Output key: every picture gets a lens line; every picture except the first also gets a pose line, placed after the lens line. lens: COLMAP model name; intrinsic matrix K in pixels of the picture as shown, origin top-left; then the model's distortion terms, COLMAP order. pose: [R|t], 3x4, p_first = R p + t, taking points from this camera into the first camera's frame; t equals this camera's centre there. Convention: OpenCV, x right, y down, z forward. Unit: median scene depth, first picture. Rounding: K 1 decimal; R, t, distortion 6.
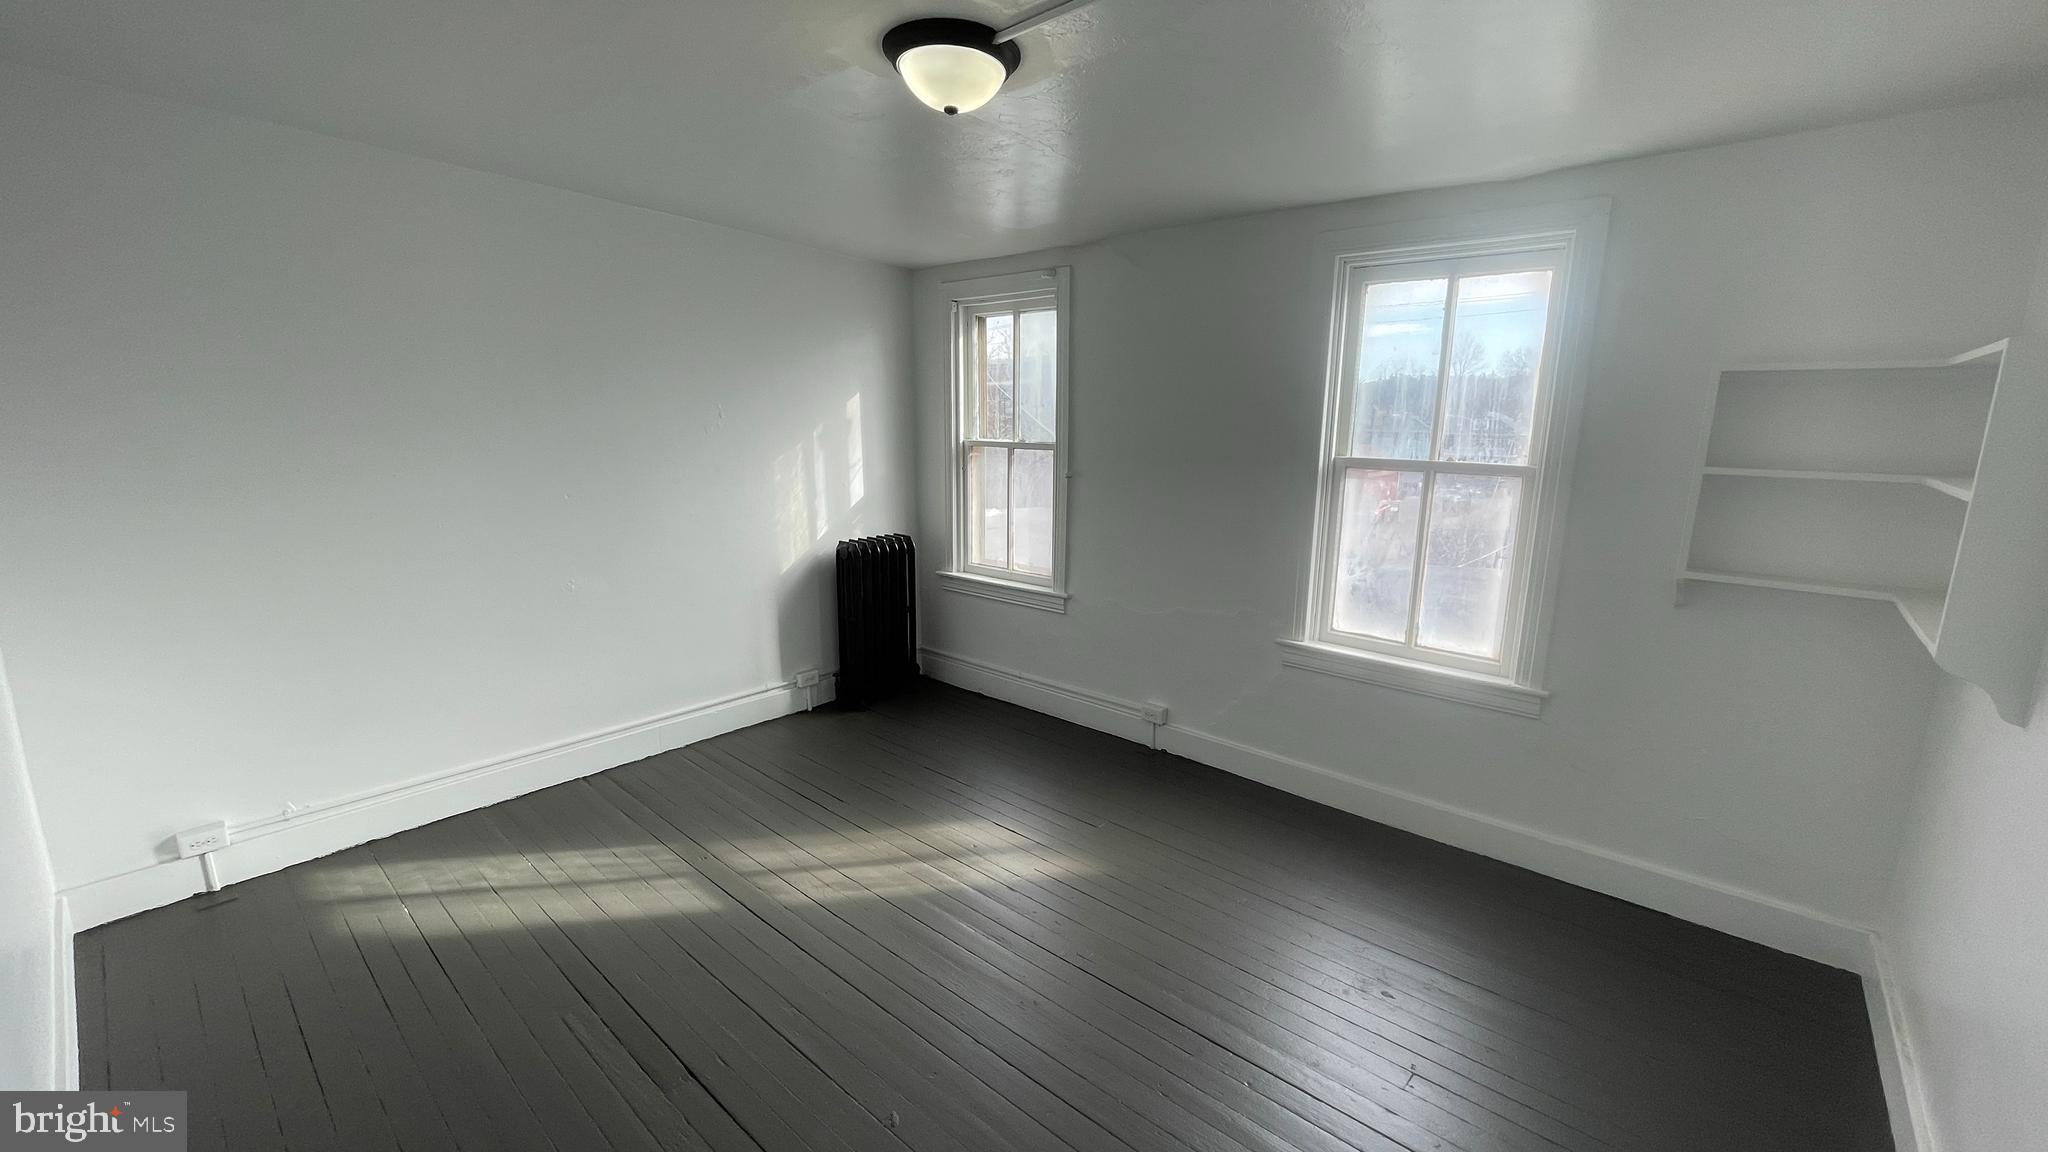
lens RADIAL K [[818.6, 0, 1036.0], [0, 818.6, 582.1], [0, 0, 1]] dist [-0.008050, -0.000338]
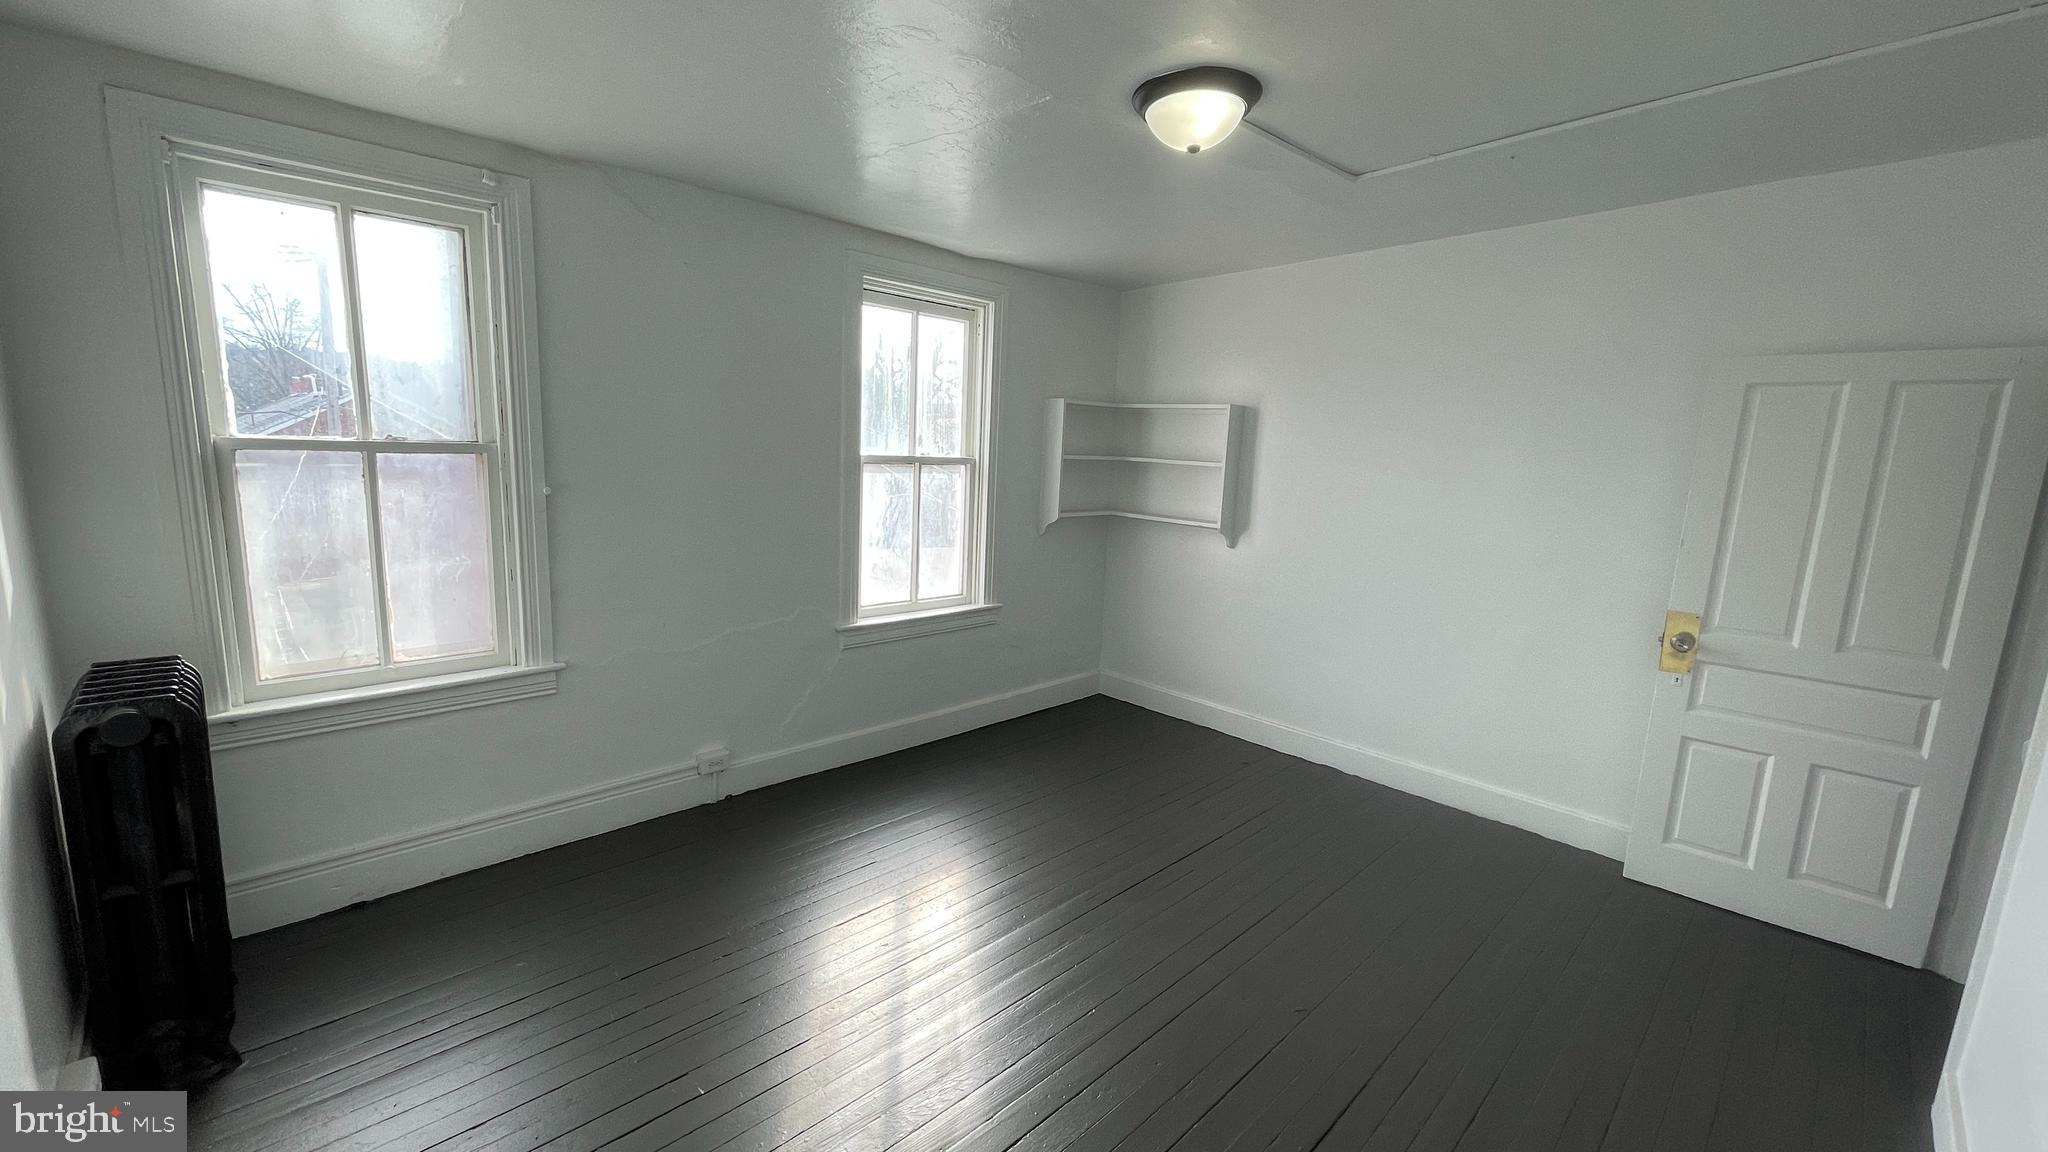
lens RADIAL K [[818.6, 0, 1024.7], [0, 818.6, 566.9], [0, 0, 1]] dist [-0.008050, -0.000338]
pose [[0.076952, -0.172158, 0.982059, -0.613137], [0.146331, 0.976264, 0.159676, -0.120988], [-0.986238, 0.131418, 0.100317, 0.556450]]
